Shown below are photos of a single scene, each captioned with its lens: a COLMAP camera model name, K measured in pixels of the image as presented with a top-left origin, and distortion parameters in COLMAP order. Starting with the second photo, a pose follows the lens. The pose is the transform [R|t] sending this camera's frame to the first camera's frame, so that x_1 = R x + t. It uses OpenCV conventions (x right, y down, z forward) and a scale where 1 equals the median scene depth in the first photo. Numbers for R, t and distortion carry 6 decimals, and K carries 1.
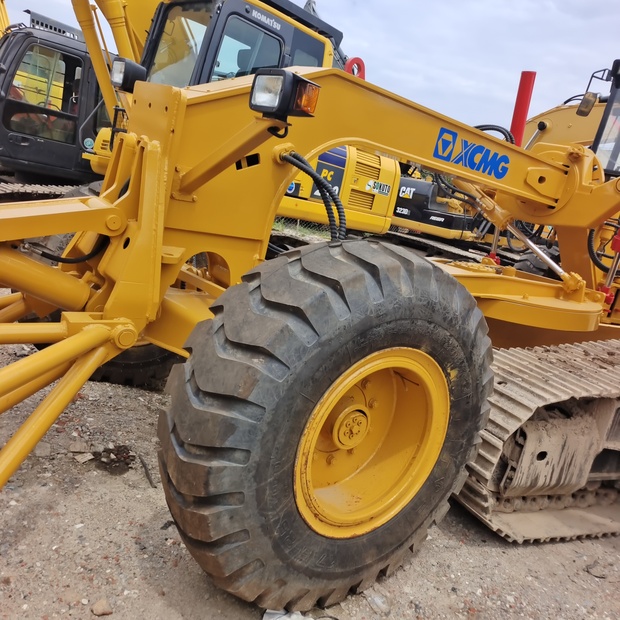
lens RADIAL K [[560.0, 0, 312.9], [0, 560.0, 301.8], [0, 0, 1]] dist [0.026535, 0.017939]
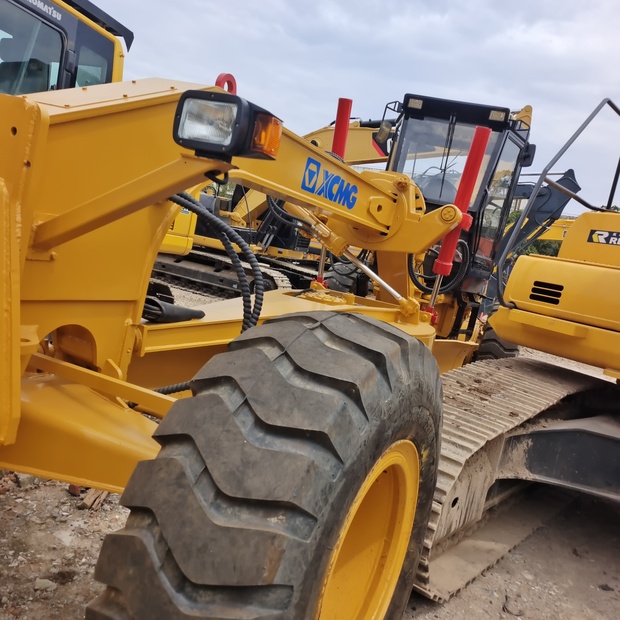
lens RADIAL K [[560.0, 0, 312.9], [0, 560.0, 301.8], [0, 0, 1]] dist [0.026535, 0.017939]
pose [[0.909204, -0.071219, 0.410215, -0.213377], [0.075258, 0.997144, 0.006316, -0.108090], [-0.409493, 0.025130, 0.911967, 0.226262]]
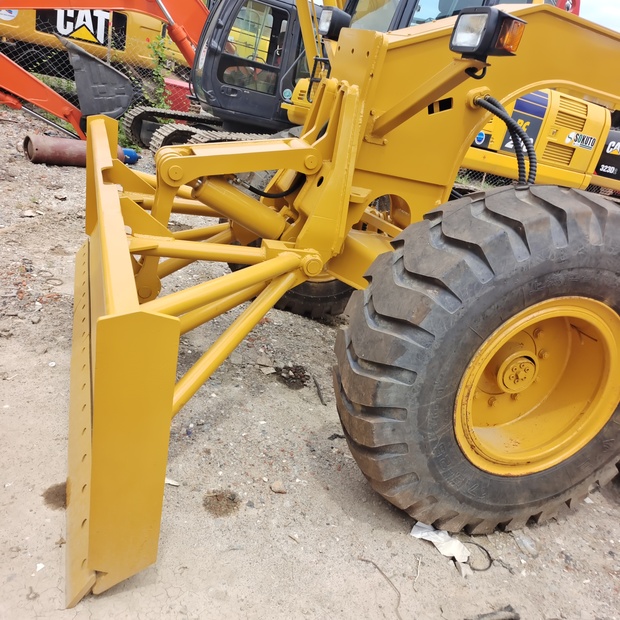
lens RADIAL K [[557.0, 0, 312.3], [0, 557.0, 299.6], [0, 0, 1]] dist [0.025720, 0.021875]
pose [[0.949373, 0.107305, -0.295257, 0.000553], [-0.084576, 0.992458, 0.088740, 0.029757], [0.302552, -0.059275, 0.951288, -0.057530]]
